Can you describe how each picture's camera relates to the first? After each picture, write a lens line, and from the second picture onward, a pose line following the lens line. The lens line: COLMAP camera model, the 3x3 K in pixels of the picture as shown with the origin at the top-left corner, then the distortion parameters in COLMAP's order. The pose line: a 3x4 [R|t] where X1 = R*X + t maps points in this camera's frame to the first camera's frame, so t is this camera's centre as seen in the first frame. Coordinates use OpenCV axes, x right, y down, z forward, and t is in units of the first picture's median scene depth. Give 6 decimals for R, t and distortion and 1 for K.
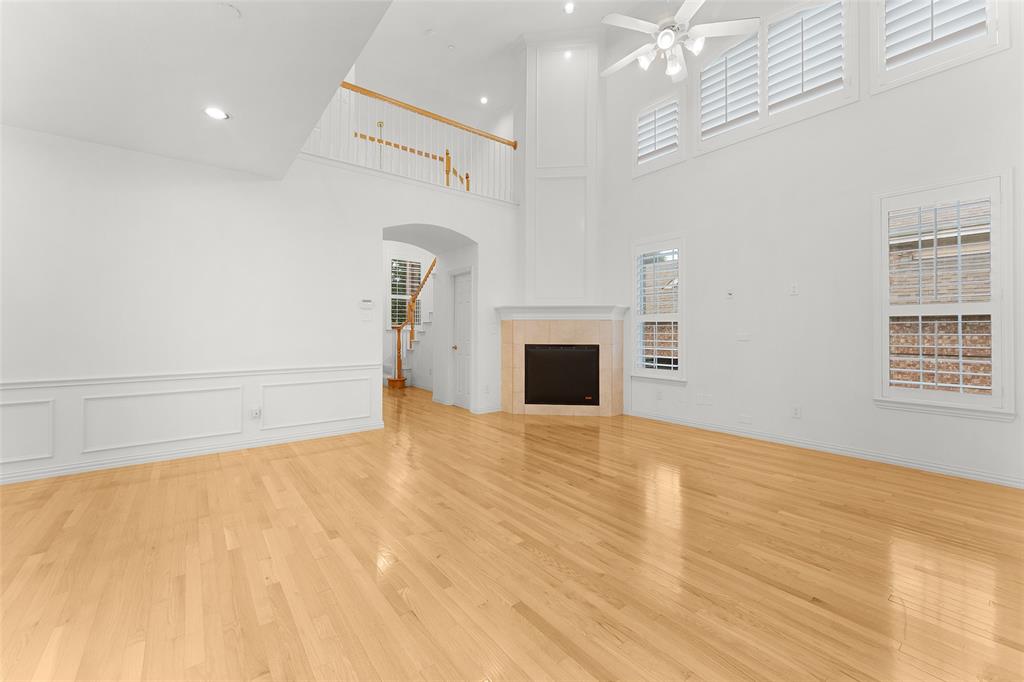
lens RADIAL K [[410.6, 0, 513.9], [0, 410.6, 330.6], [0, 0, 1]] dist [-0.000188, 0.000017]
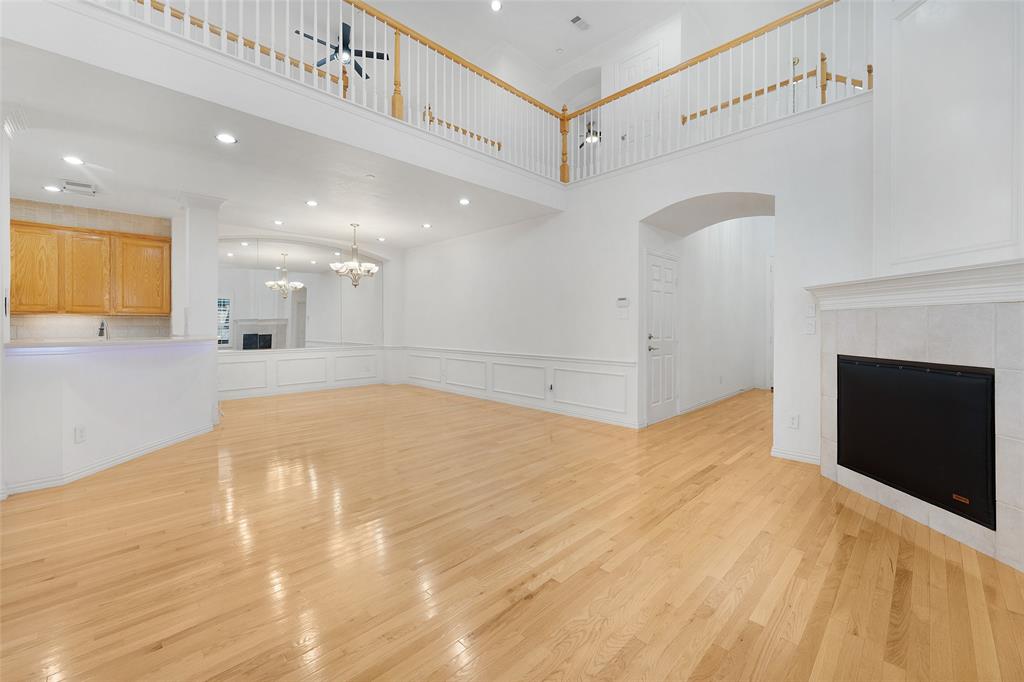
lens RADIAL K [[410.6, 0, 513.9], [0, 410.6, 330.6], [0, 0, 1]] dist [-0.000188, 0.000017]
pose [[0.117535, 0.011882, -0.992998, 0.621502], [-0.001081, 0.999929, 0.011837, -0.005549], [0.993068, -0.000318, 0.117540, 0.611040]]
